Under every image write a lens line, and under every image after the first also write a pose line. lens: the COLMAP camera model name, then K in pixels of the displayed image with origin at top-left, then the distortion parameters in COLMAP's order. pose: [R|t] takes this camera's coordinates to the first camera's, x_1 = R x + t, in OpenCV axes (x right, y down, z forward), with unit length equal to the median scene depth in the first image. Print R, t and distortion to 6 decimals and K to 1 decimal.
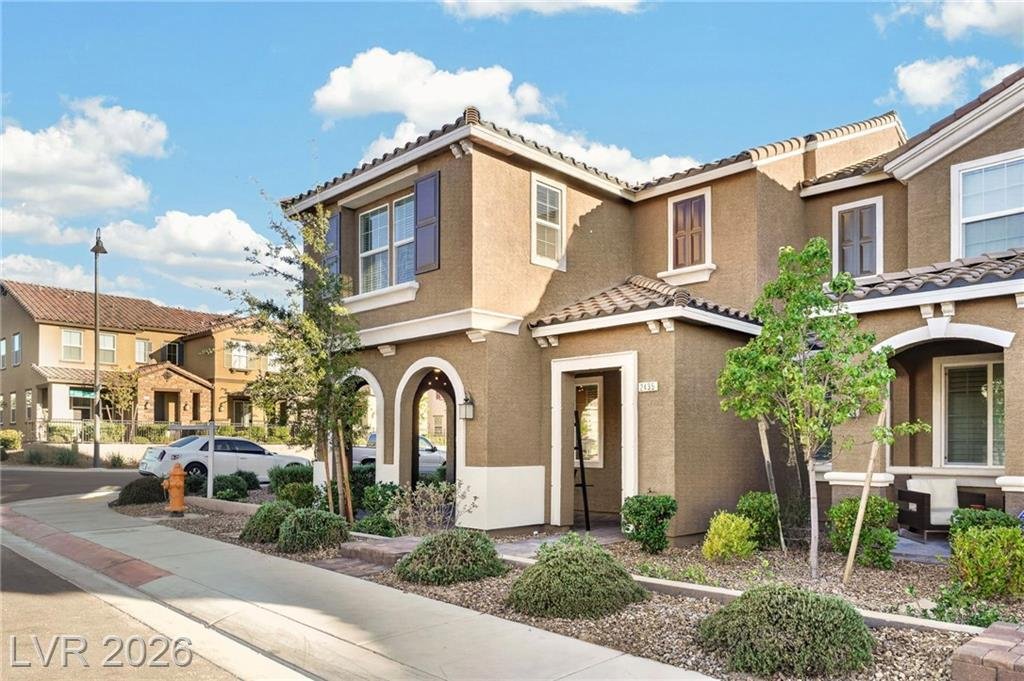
lens RADIAL K [[702.3, 0, 512.0], [0, 702.3, 340.5], [0, 0, 1]] dist [-0.001960, -0.000663]
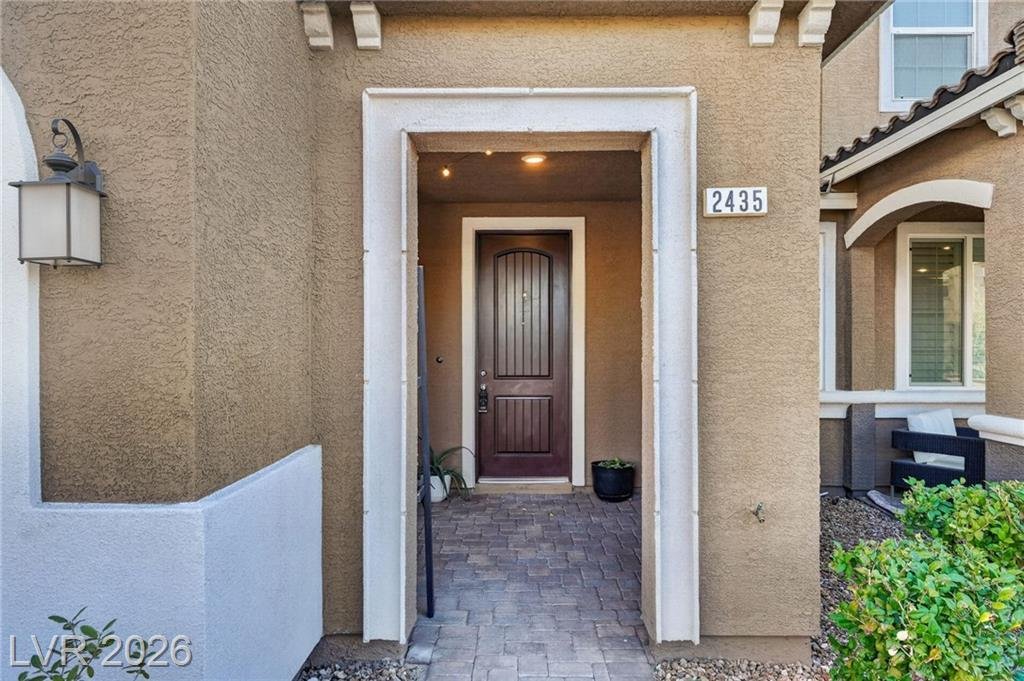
lens RADIAL K [[702.3, 0, 512.0], [0, 702.3, 340.5], [0, 0, 1]] dist [-0.001960, -0.000663]
pose [[0.713297, -0.001698, 0.700860, -0.110644], [-0.092199, 0.991079, 0.096236, 0.102957], [-0.694771, -0.133263, 0.706777, 0.780194]]
